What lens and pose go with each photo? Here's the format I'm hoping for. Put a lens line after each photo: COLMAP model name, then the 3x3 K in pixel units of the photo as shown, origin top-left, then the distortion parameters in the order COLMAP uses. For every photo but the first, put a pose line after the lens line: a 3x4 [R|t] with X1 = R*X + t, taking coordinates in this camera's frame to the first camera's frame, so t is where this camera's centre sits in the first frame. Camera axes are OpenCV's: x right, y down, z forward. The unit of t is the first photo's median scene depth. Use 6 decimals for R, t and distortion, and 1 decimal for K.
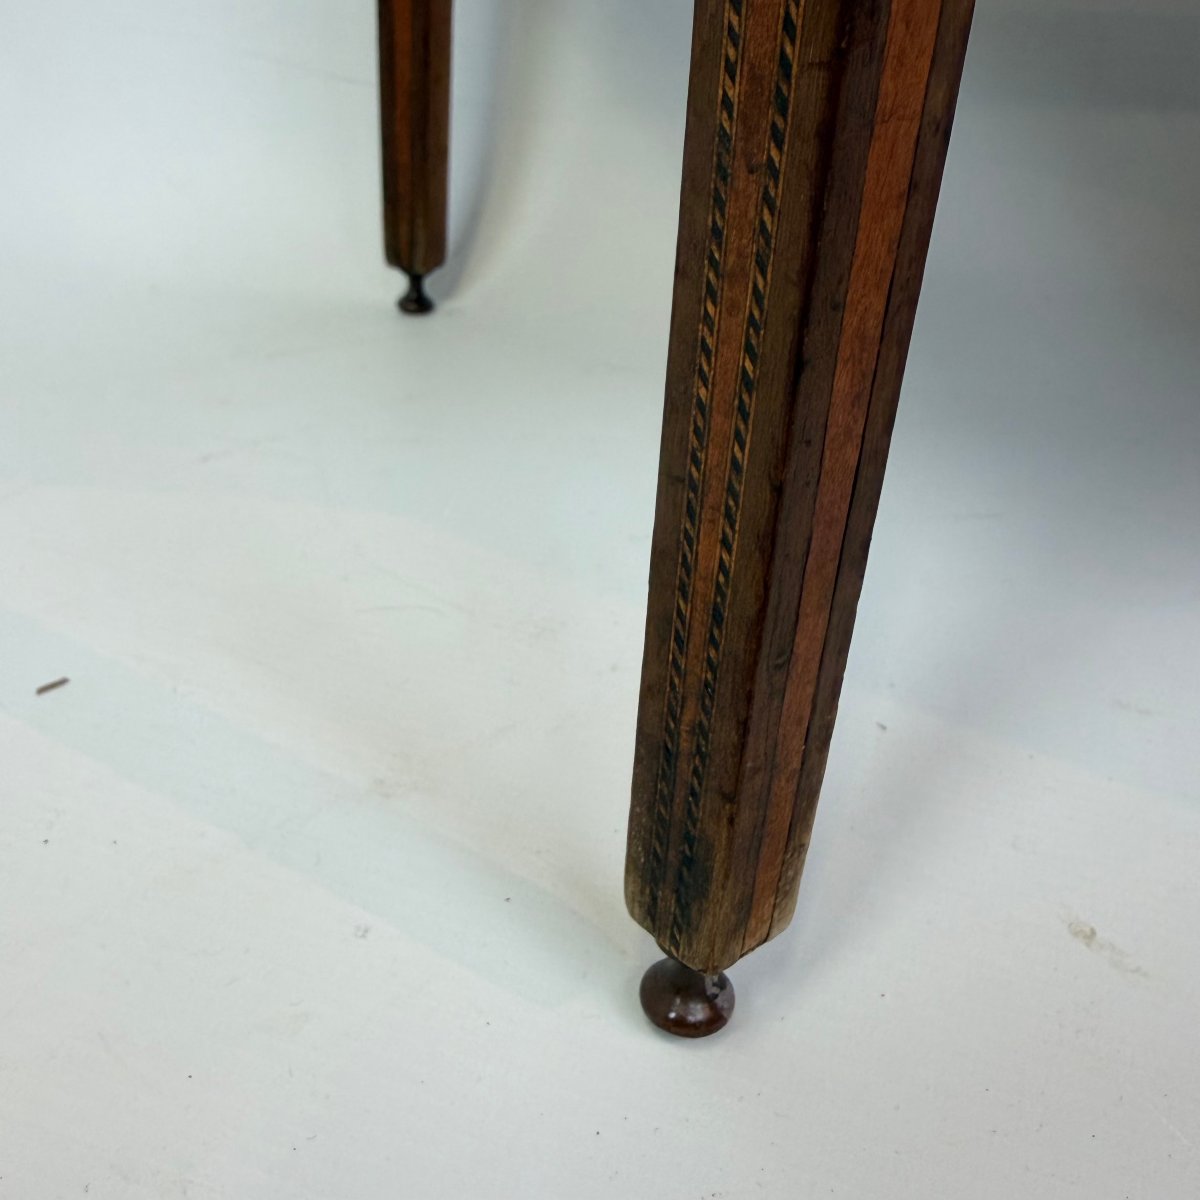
lens RADIAL K [[1381.1, 0, 599.4], [0, 1381.1, 594.0], [0, 0, 1]] dist [0.052777, 0.000000]
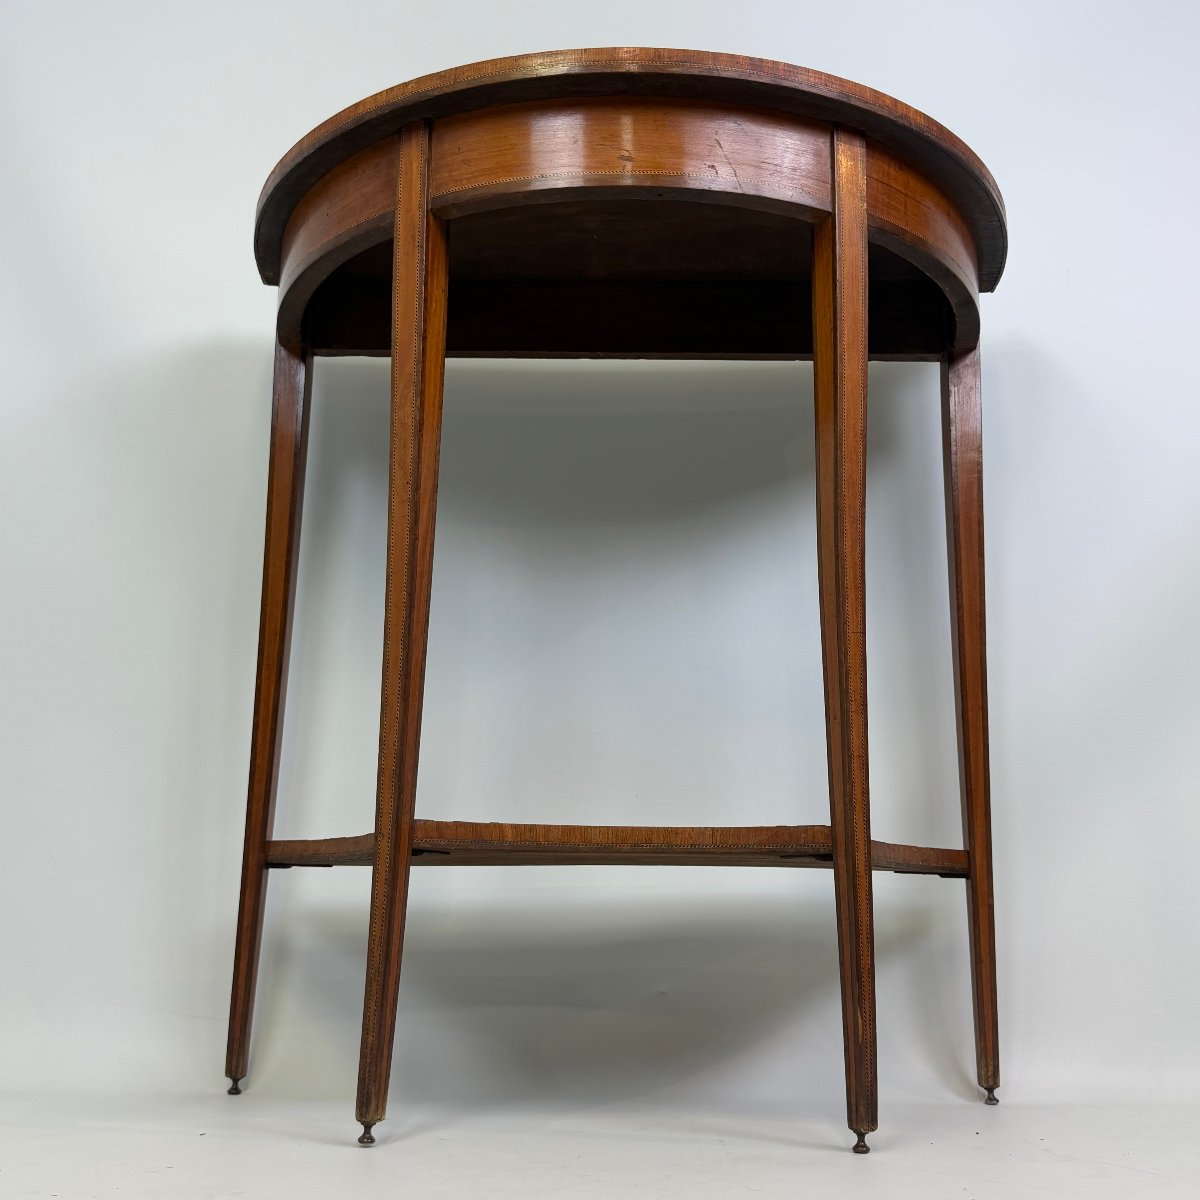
lens RADIAL K [[1381.1, 0, 590.8], [0, 1381.1, 597.0], [0, 0, 1]] dist [0.052777, 0.000000]
pose [[0.950410, 0.053152, 0.306425, -0.984671], [0.161833, 0.756859, -0.633226, 2.529523], [-0.265578, 0.651413, 0.710724, -4.984907]]
